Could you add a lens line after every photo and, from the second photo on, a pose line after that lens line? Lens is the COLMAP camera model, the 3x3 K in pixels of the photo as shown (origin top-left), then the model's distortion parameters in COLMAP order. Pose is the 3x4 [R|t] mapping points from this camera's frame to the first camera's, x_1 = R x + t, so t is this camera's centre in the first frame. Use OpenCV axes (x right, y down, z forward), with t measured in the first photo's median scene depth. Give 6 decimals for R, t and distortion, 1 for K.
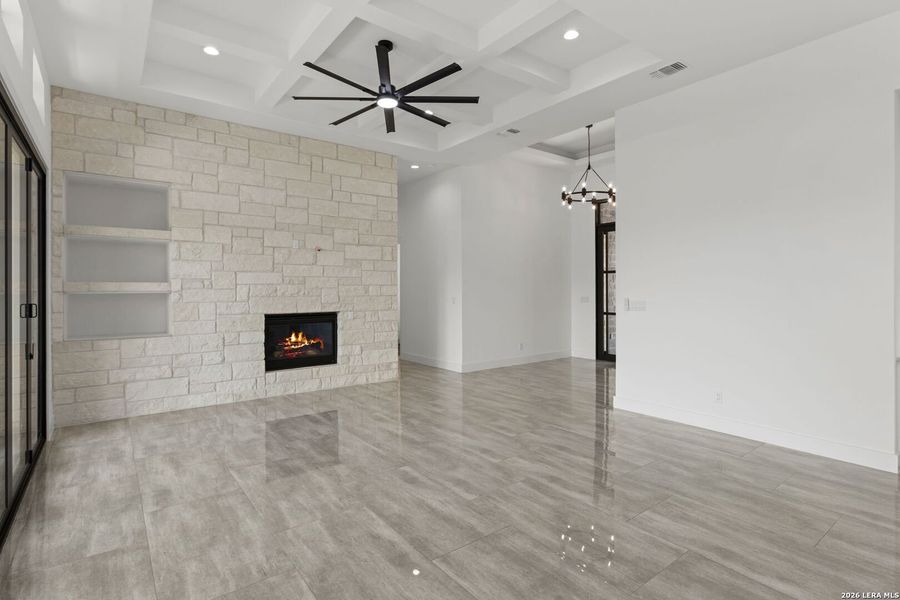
lens RADIAL K [[453.6, 0, 445.9], [0, 453.6, 296.0], [0, 0, 1]] dist [-0.013312, 0.002961]
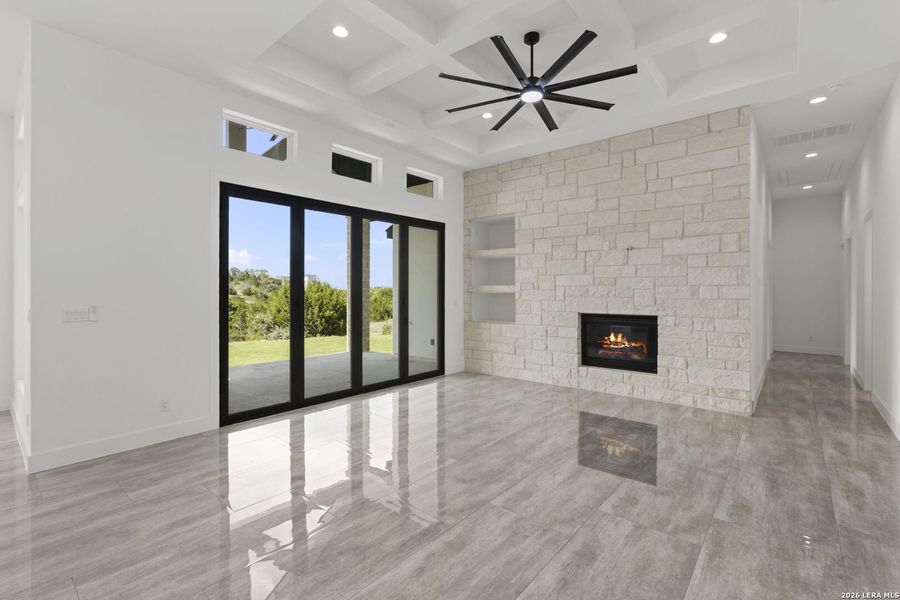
lens RADIAL K [[404.4, 0, 443.0], [0, 404.4, 295.0], [0, 0, 1]] dist [-0.015700, 0.006310]
pose [[0.208170, 0.013059, -0.978006, 0.546732], [-0.015666, 0.999827, 0.010016, -0.008887], [0.977967, 0.013237, 0.208338, 0.520625]]
